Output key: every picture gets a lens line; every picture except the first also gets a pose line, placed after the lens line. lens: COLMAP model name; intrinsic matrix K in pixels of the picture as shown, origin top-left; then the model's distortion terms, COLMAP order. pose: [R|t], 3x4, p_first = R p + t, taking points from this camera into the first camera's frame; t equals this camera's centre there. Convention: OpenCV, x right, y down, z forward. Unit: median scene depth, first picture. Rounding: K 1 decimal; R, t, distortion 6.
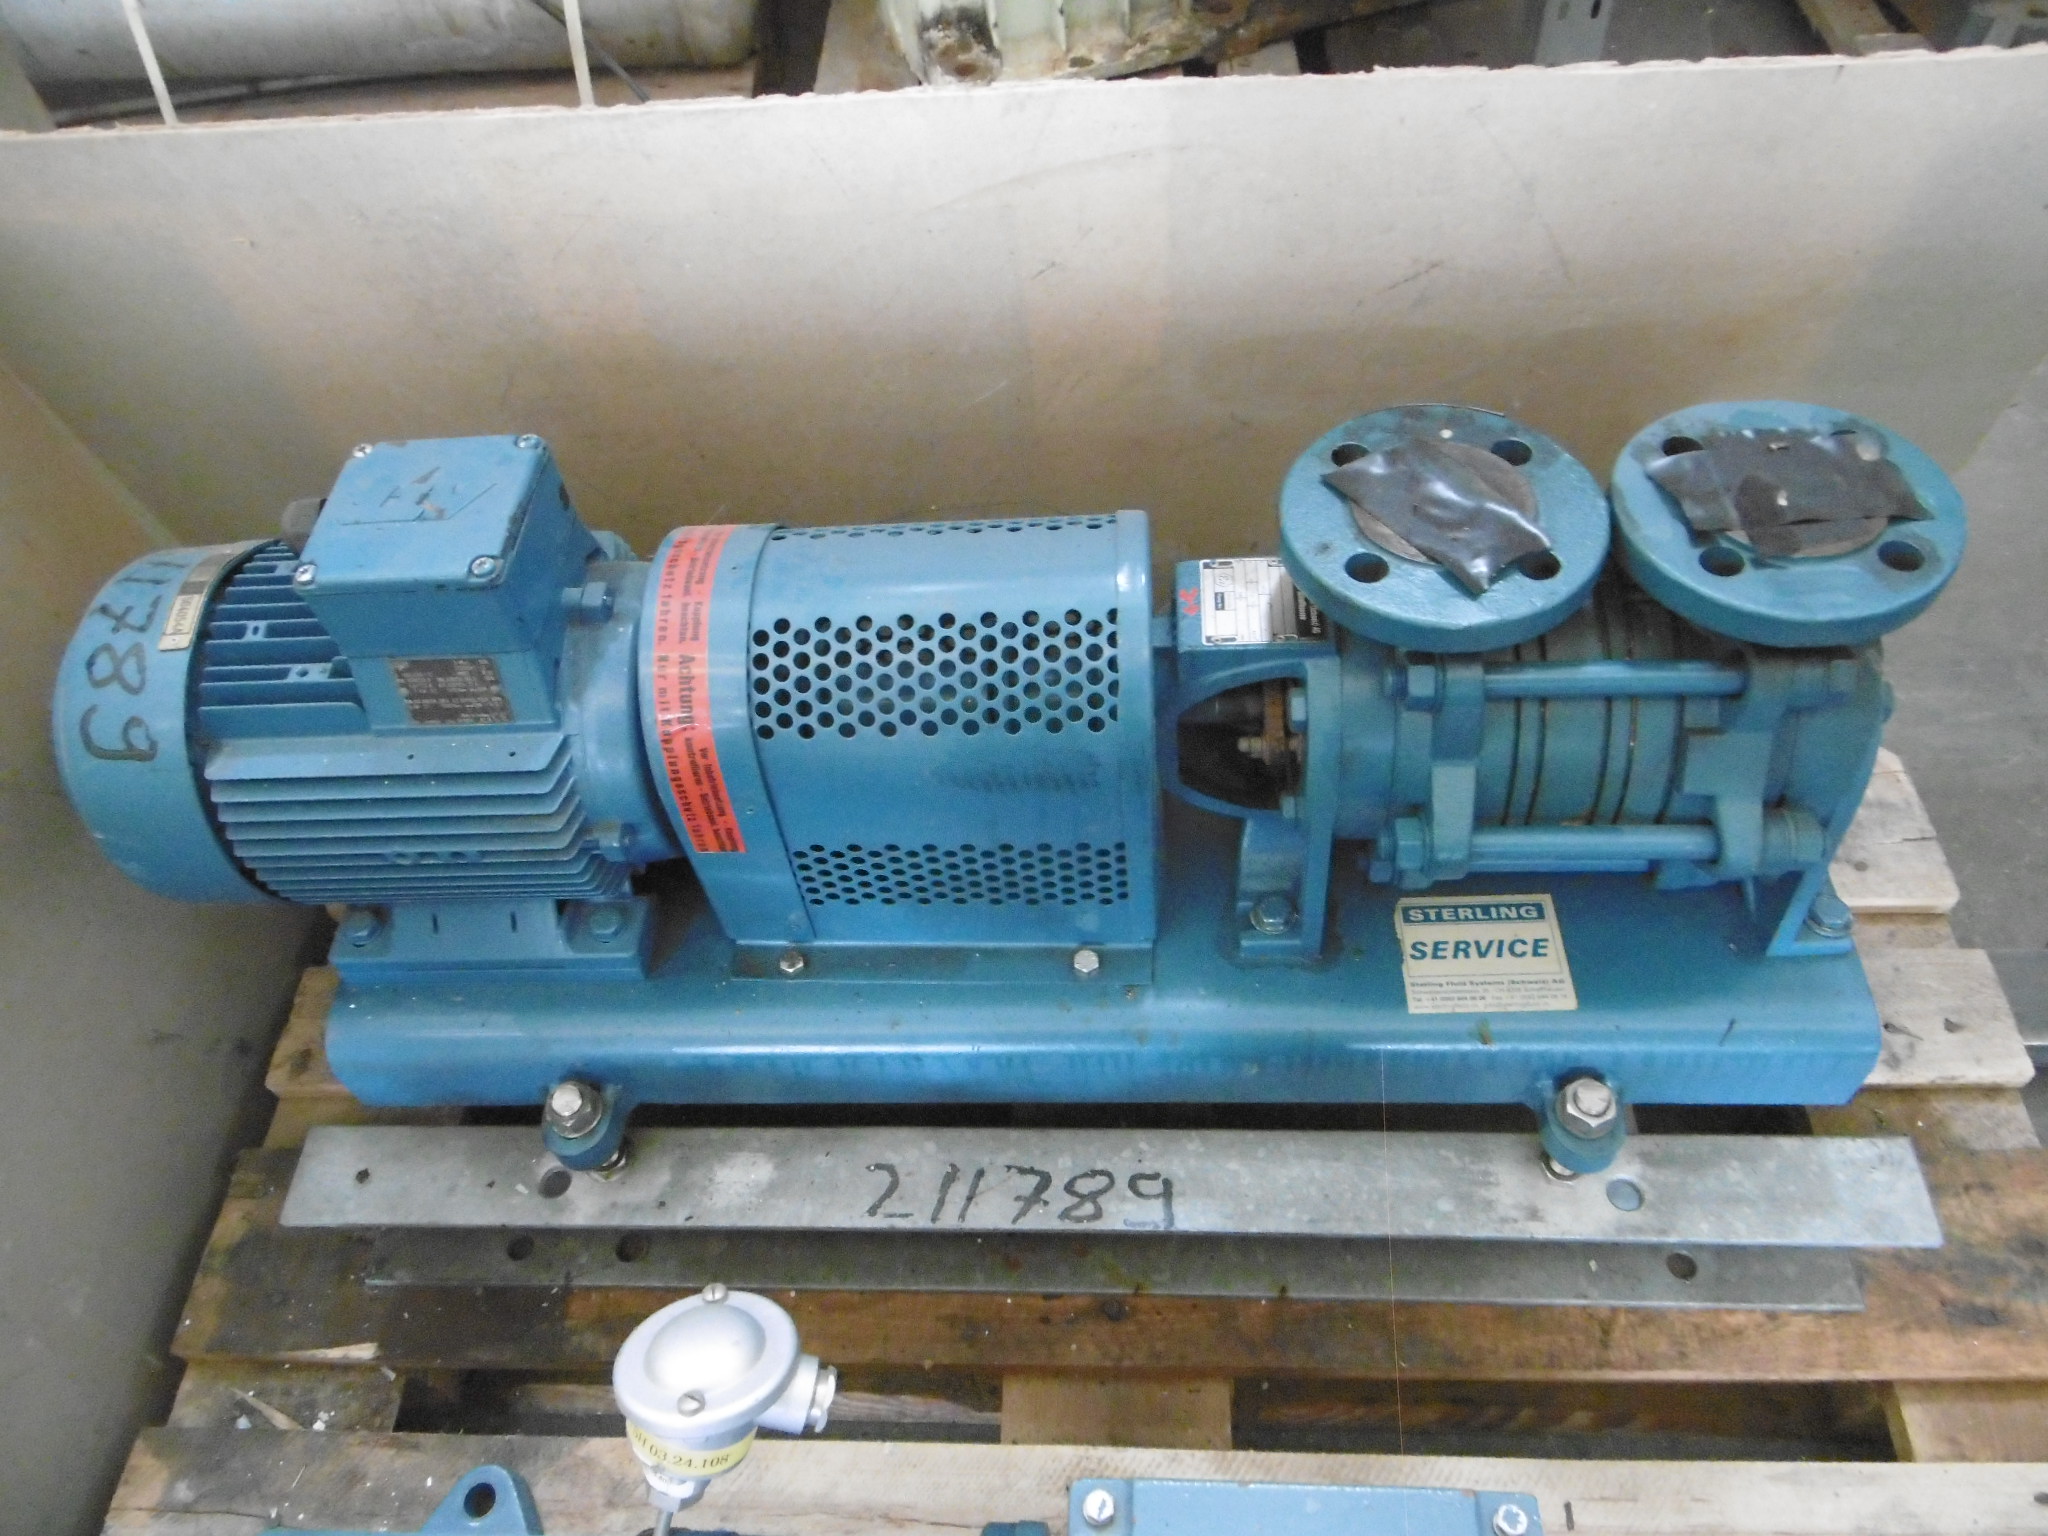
lens RADIAL K [[1531.4, 0, 1024.0], [0, 1531.4, 768.0], [0, 0, 1]] dist [0.001291, -0.000679]
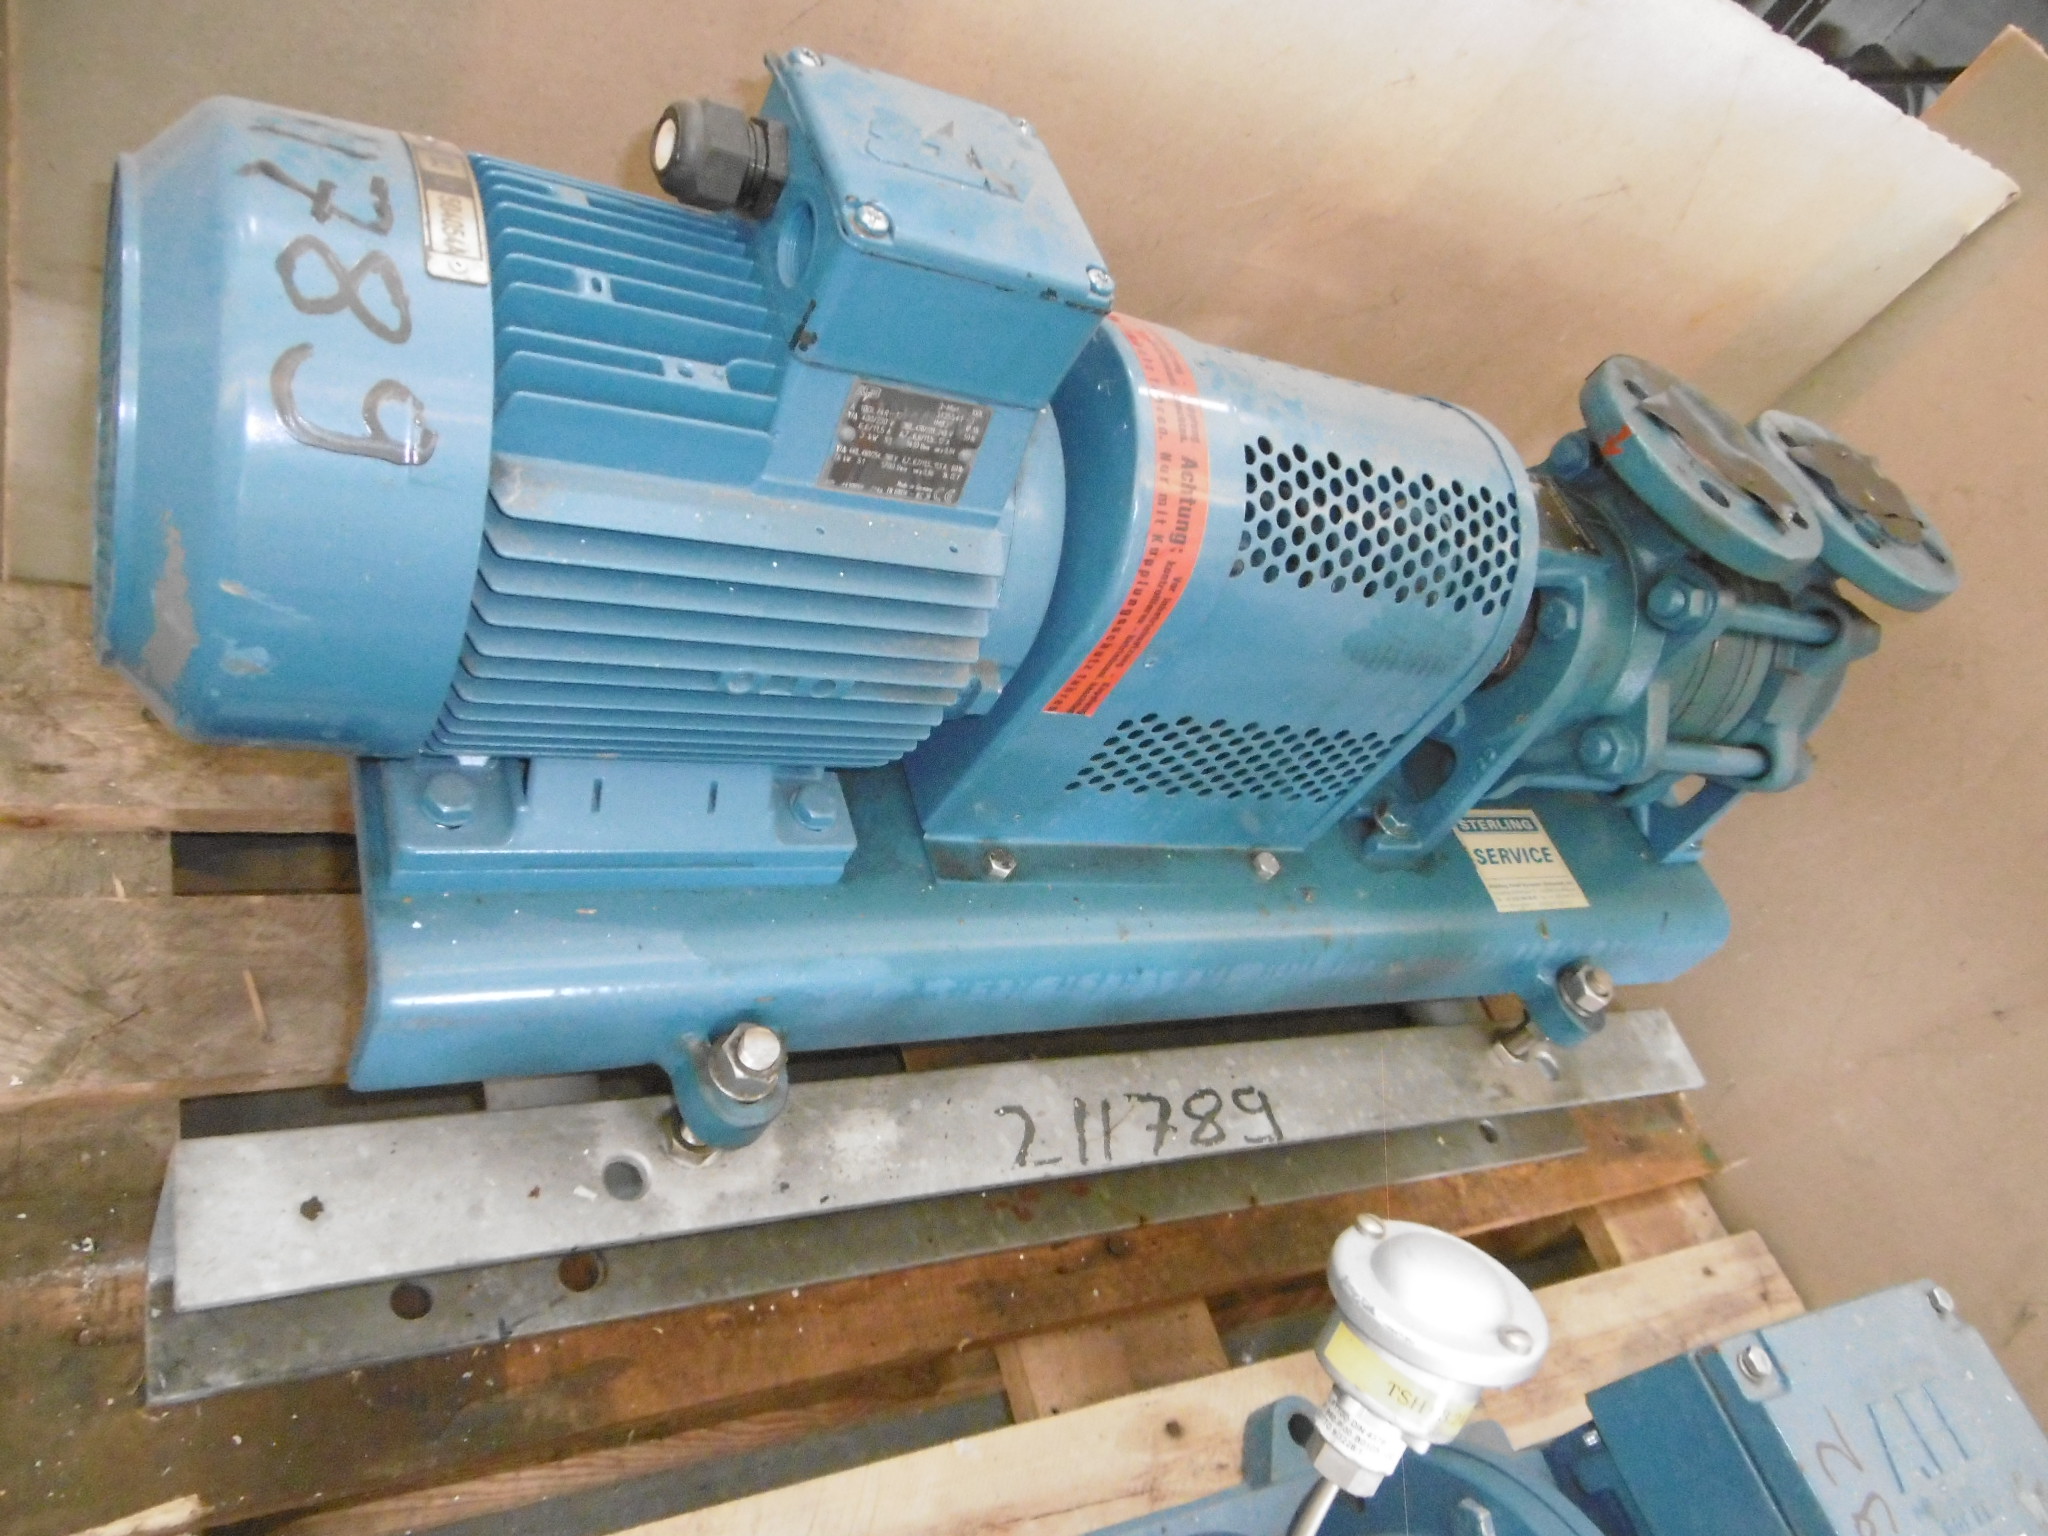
lens RADIAL K [[1508.3, 0, 1024.0], [0, 1508.3, 768.0], [0, 0, 1]] dist [-0.001019, 0.003638]
pose [[0.752599, 0.055923, 0.656101, -0.661976], [-0.055858, 0.998218, -0.021011, 0.091425], [-0.656106, -0.020836, 0.754381, 0.380033]]
